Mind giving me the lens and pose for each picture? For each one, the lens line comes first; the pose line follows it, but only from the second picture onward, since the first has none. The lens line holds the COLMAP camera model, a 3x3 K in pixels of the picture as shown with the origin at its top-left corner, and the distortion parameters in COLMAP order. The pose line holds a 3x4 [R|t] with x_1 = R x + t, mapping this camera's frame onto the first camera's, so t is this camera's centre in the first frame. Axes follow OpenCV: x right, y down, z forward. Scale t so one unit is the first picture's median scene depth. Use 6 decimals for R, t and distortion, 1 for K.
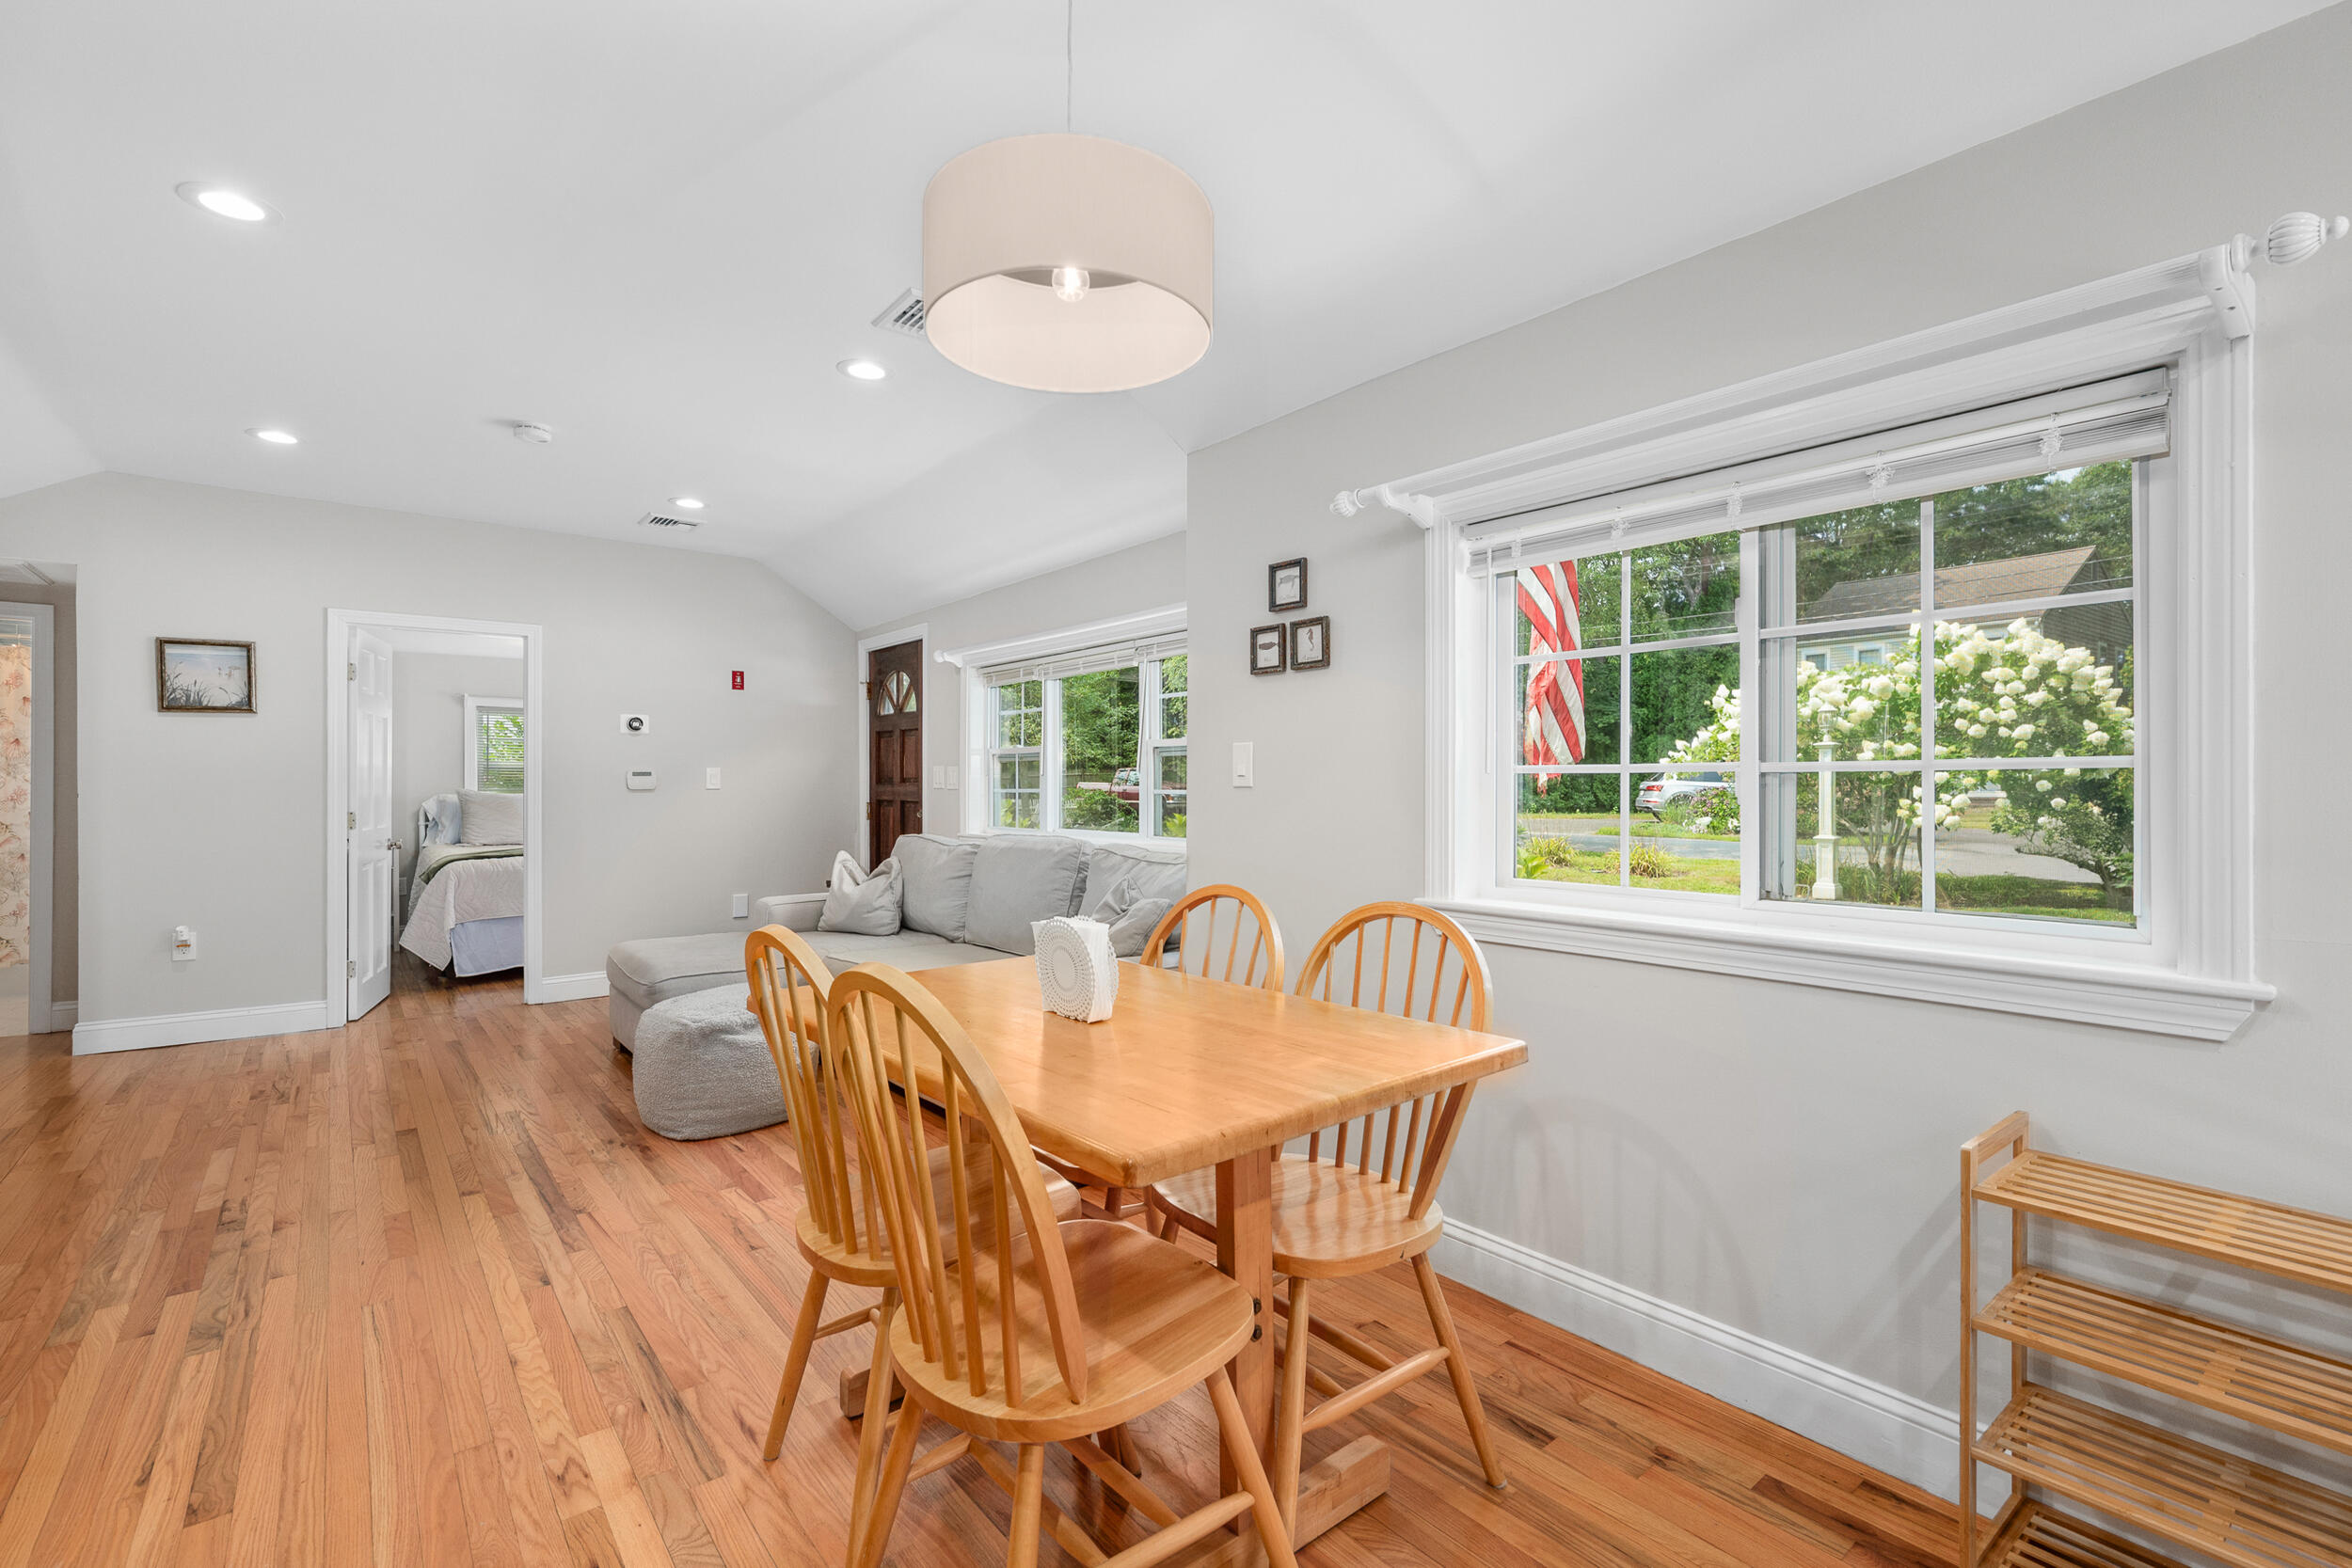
lens RADIAL K [[1076.5, 0, 1168.8], [0, 1076.5, 774.7], [0, 0, 1]] dist [0.000931, -0.000155]
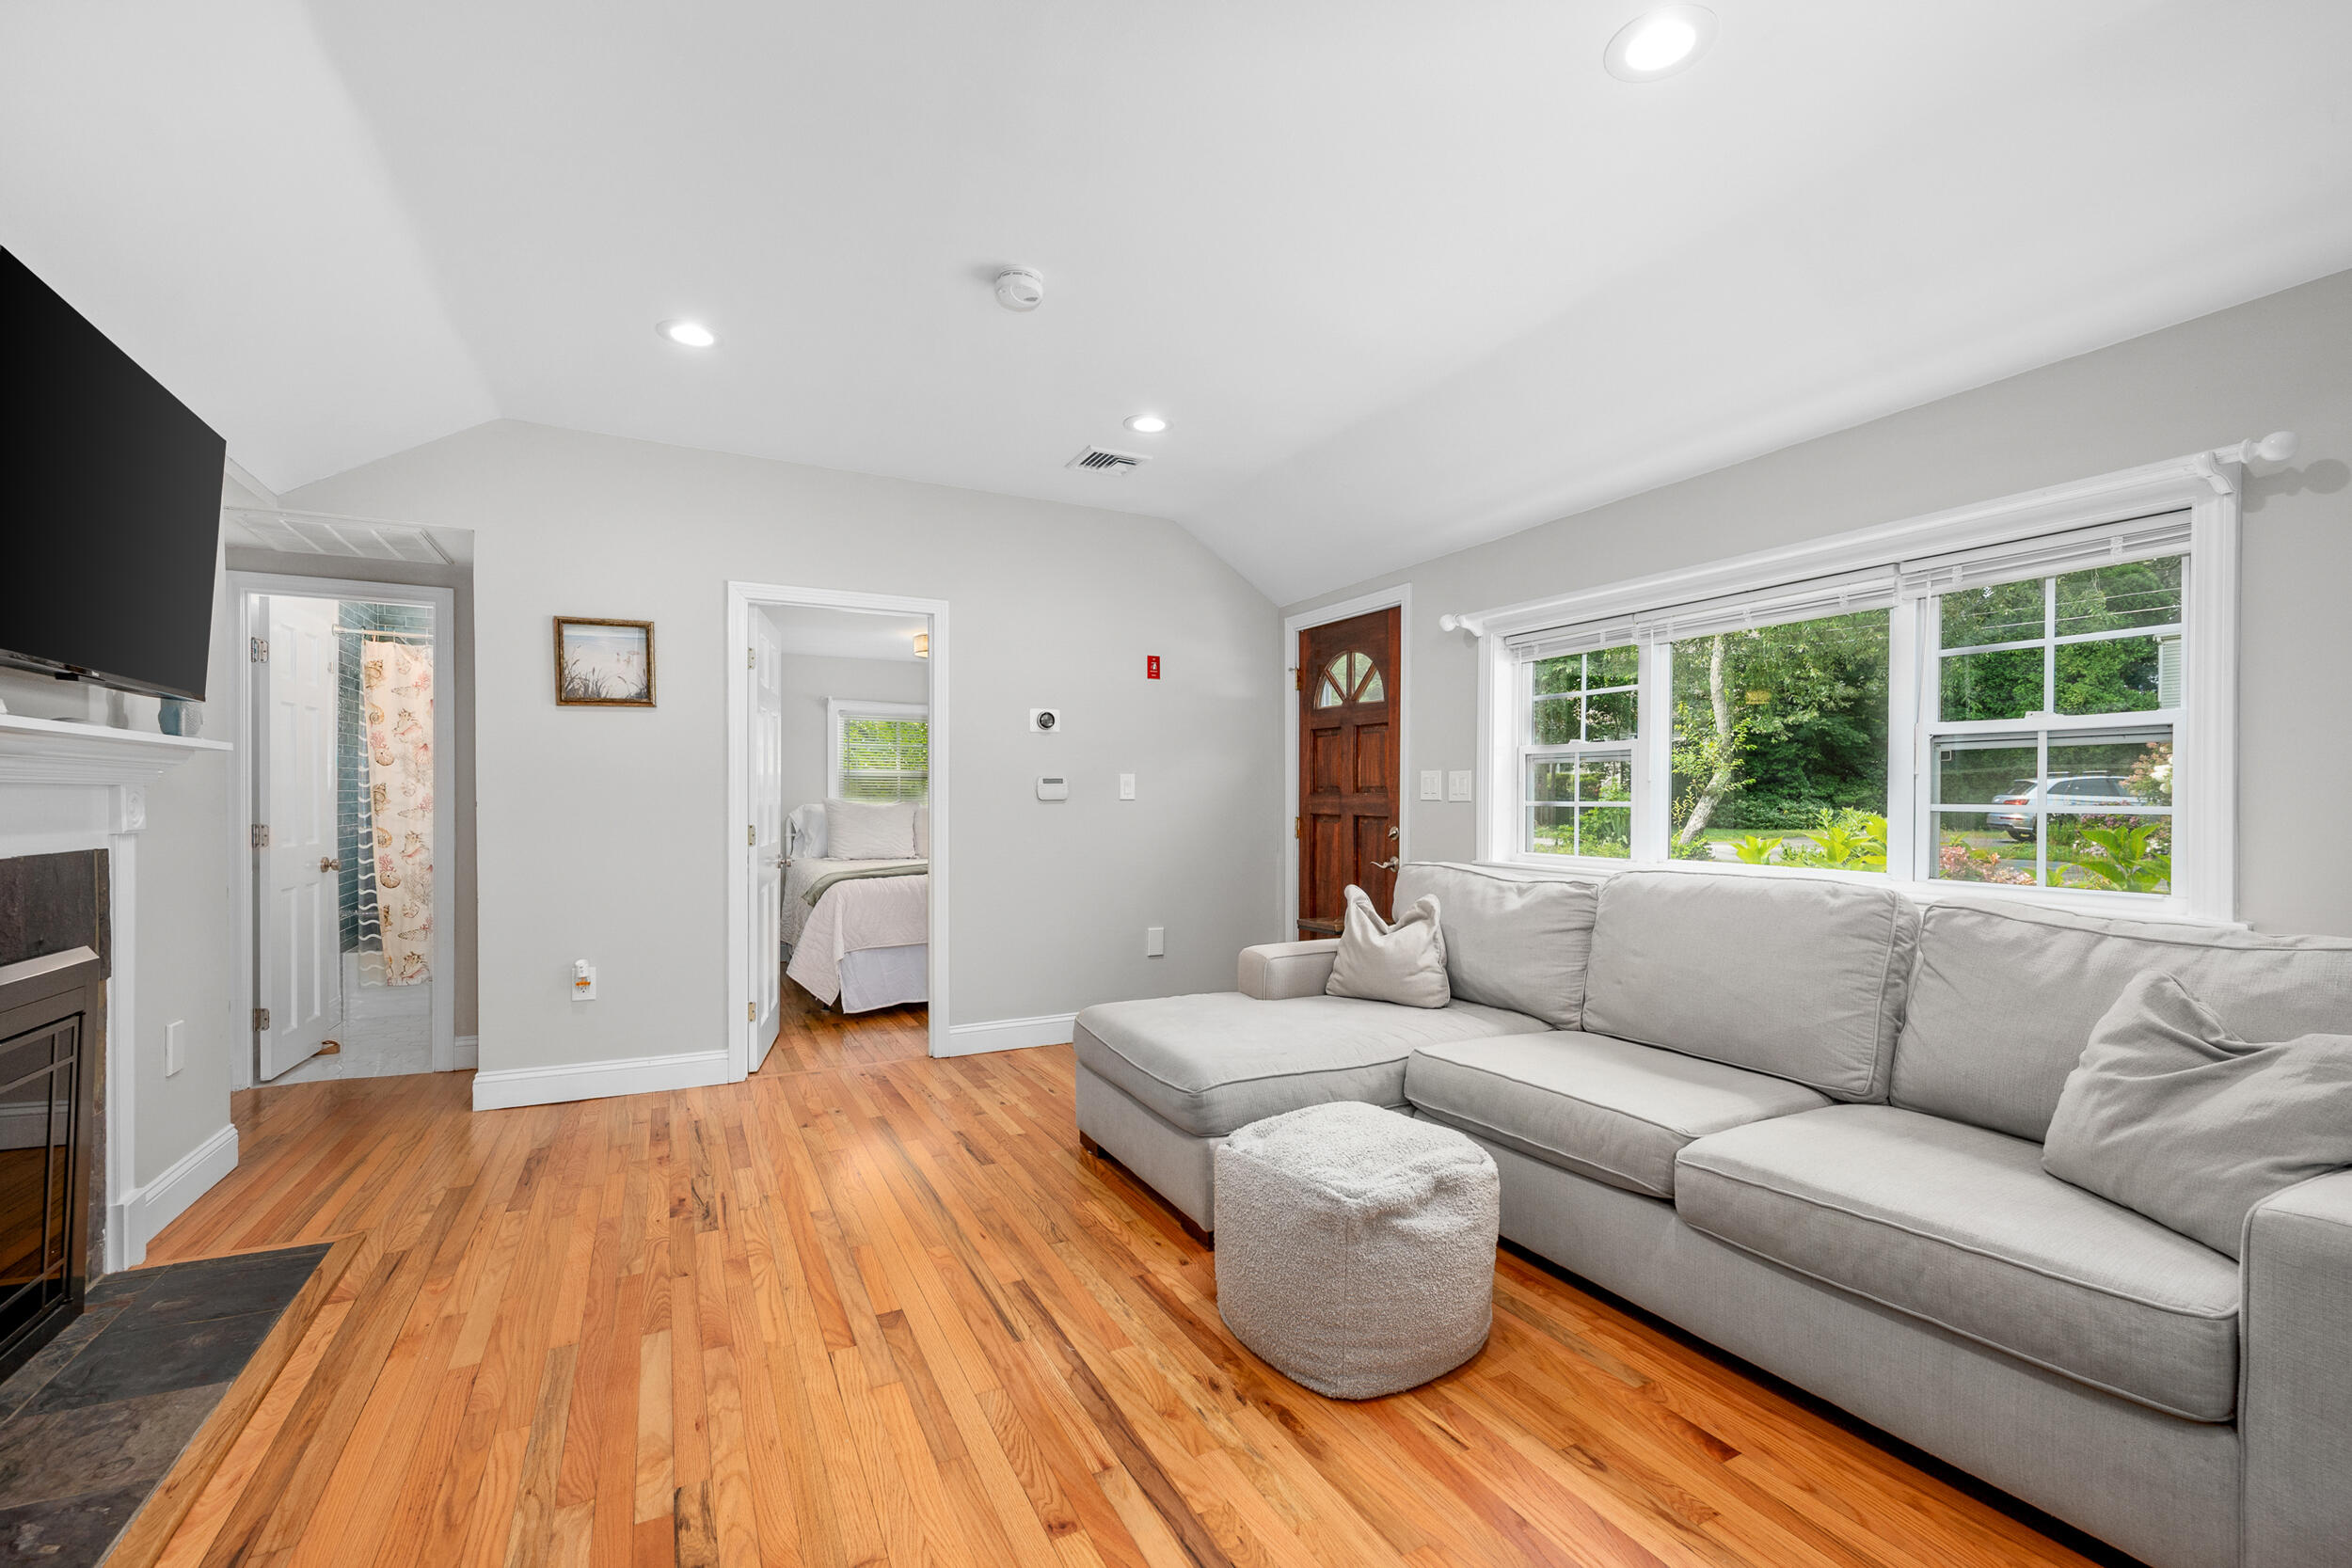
lens RADIAL K [[1076.5, 0, 1187.5], [0, 1076.5, 798.4], [0, 0, 1]] dist [0.000931, -0.000155]
pose [[0.977131, 0.004392, -0.212591, -0.263105], [-0.002244, 0.999944, 0.010347, 0.004731], [0.212625, -0.009633, 0.977086, 0.267353]]
